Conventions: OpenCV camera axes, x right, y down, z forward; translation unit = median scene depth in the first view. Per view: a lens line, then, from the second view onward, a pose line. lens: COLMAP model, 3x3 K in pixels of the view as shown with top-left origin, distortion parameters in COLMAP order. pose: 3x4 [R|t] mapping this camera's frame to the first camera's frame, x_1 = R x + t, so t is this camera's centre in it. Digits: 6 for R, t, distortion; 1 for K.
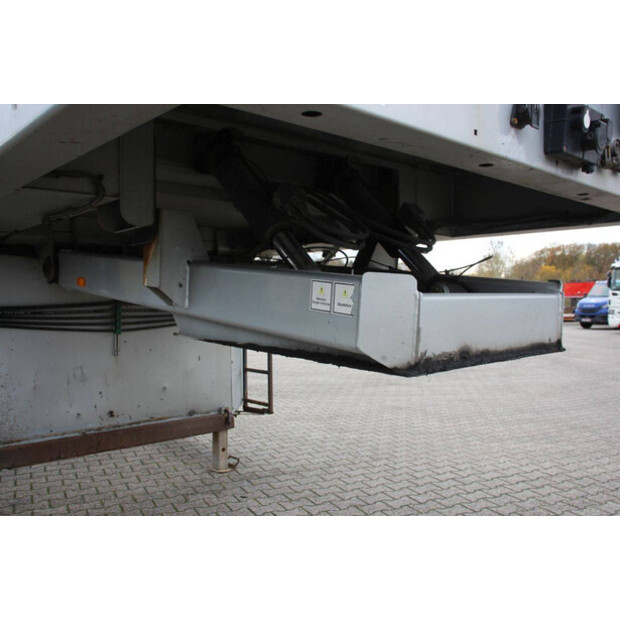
lens RADIAL K [[586.5, 0, 308.7], [0, 586.5, 315.0], [0, 0, 1]] dist [-0.044508, 0.000000]
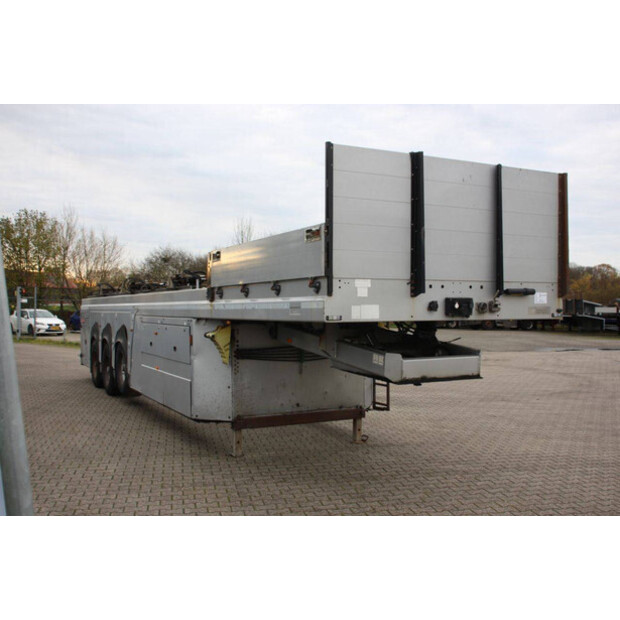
lens RADIAL K [[641.2, 0, 309.5], [0, 641.2, 309.0], [0, 0, 1]] dist [-0.028445, 0.000000]
pose [[0.965884, 0.000158, -0.258975, 0.226263], [-0.007307, 0.999618, -0.026642, -0.081756], [0.258872, 0.027625, 0.965517, -0.969362]]
